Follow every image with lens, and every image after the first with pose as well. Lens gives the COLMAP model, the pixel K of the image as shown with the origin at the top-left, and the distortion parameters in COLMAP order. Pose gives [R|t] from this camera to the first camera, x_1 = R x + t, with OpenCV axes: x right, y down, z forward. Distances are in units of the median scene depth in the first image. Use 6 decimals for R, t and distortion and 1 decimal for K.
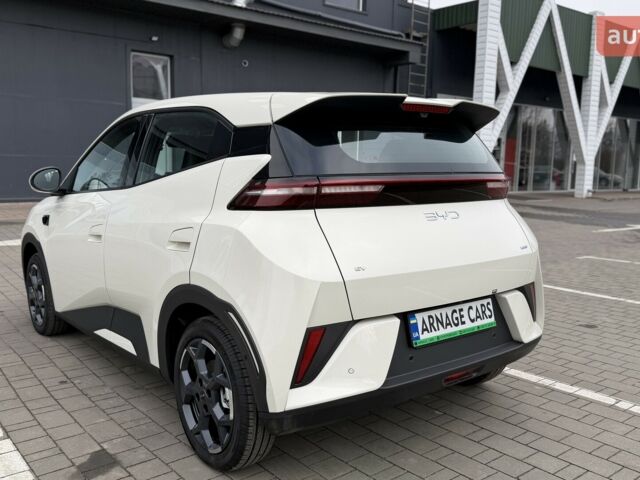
lens RADIAL K [[595.4, 0, 318.3], [0, 595.4, 242.8], [0, 0, 1]] dist [0.162276, -0.333962]
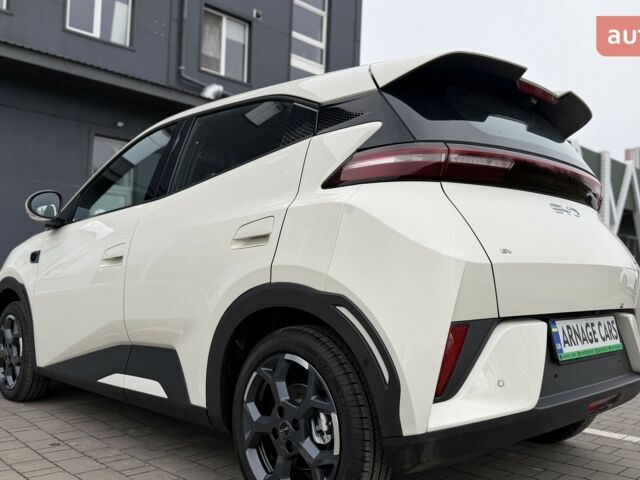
lens RADIAL K [[595.4, 0, 318.3], [0, 595.4, 242.8], [0, 0, 1]] dist [0.162276, -0.333962]
pose [[0.995178, 0.020543, 0.095910, -0.215149], [-0.003208, 0.984117, -0.177494, 0.147719], [-0.098032, 0.176331, 0.979437, 0.197420]]
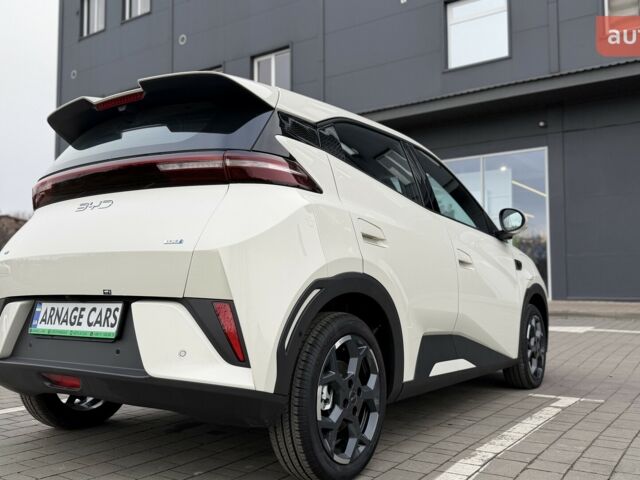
lens RADIAL K [[595.4, 0, 318.3], [0, 595.4, 242.8], [0, 0, 1]] dist [0.162276, -0.333962]
pose [[0.297021, -0.081669, -0.951372, 1.167369], [-0.114517, 0.986098, -0.120403, 0.081712], [0.947979, 0.144710, 0.283539, 1.040775]]
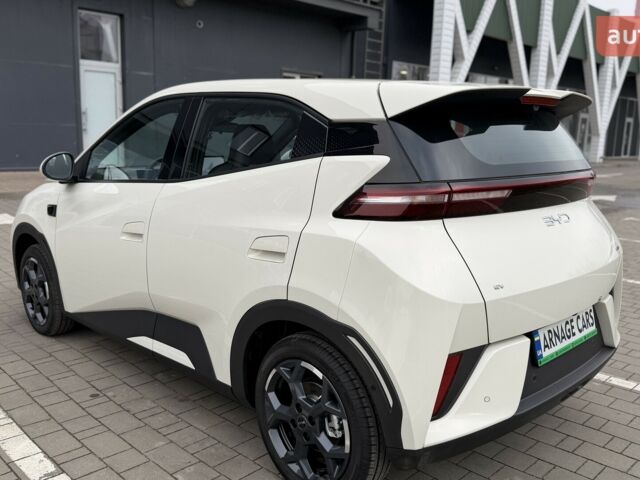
lens RADIAL K [[595.4, 0, 318.3], [0, 595.4, 242.8], [0, 0, 1]] dist [0.162276, -0.333962]
pose [[0.994297, -0.010205, 0.106161, -0.246531], [0.003997, 0.998277, 0.058533, -0.063885], [-0.106575, -0.057775, 0.992625, 0.114160]]
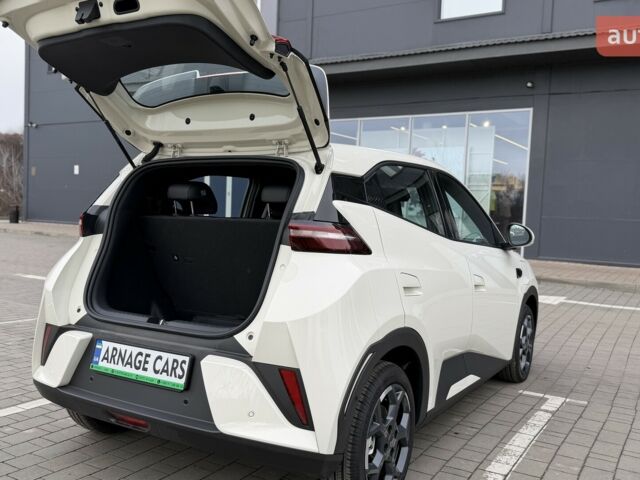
lens RADIAL K [[595.4, 0, 318.3], [0, 595.4, 242.8], [0, 0, 1]] dist [0.162276, -0.333962]
pose [[0.348885, 0.046978, -0.935987, 1.192370], [-0.153820, 0.988069, -0.007744, -0.095973], [0.924456, 0.146675, 0.351948, 0.870262]]
